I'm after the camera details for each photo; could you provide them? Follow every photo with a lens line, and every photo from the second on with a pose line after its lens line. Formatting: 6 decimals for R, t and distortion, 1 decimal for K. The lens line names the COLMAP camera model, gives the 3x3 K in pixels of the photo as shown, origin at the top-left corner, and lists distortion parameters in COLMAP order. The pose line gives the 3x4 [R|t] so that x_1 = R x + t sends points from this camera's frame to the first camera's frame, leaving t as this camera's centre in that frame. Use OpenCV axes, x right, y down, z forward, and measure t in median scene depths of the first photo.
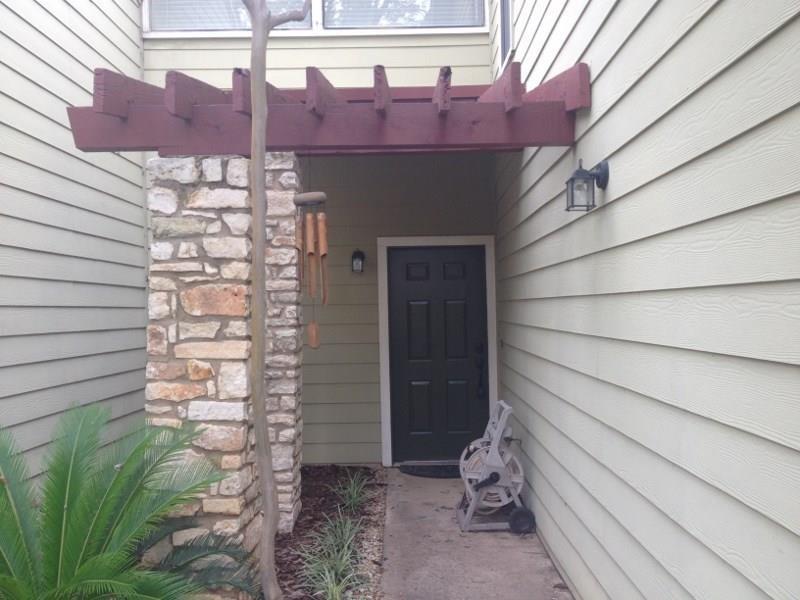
lens RADIAL K [[745.5, 0, 399.9], [0, 745.5, 300.1], [0, 0, 1]] dist [-0.001721, 0.000000]
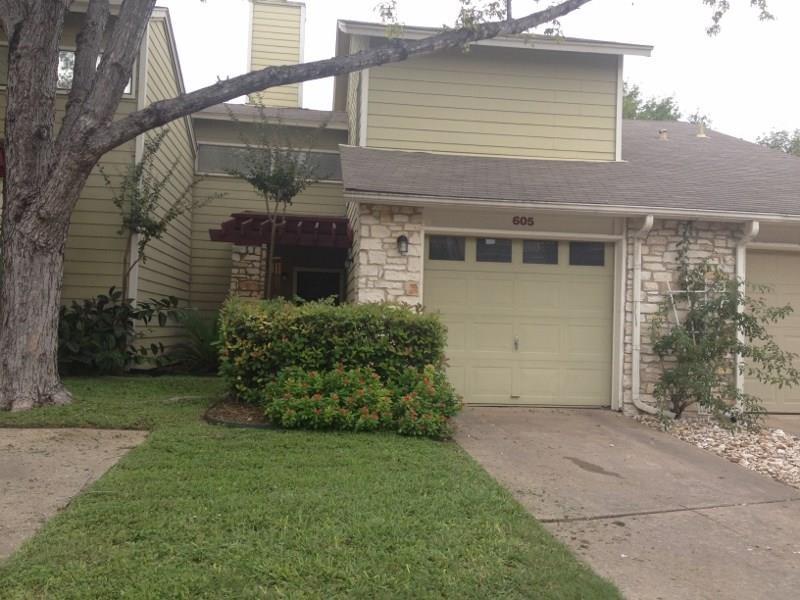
lens RADIAL K [[745.5, 0, 400.5], [0, 745.5, 300.0], [0, 0, 1]] dist [-0.001721, 0.000000]
pose [[0.989953, 0.055889, 0.129881, 0.012234], [-0.052767, 0.998232, -0.027357, 0.129280], [-0.131180, 0.020229, 0.991152, -2.675215]]
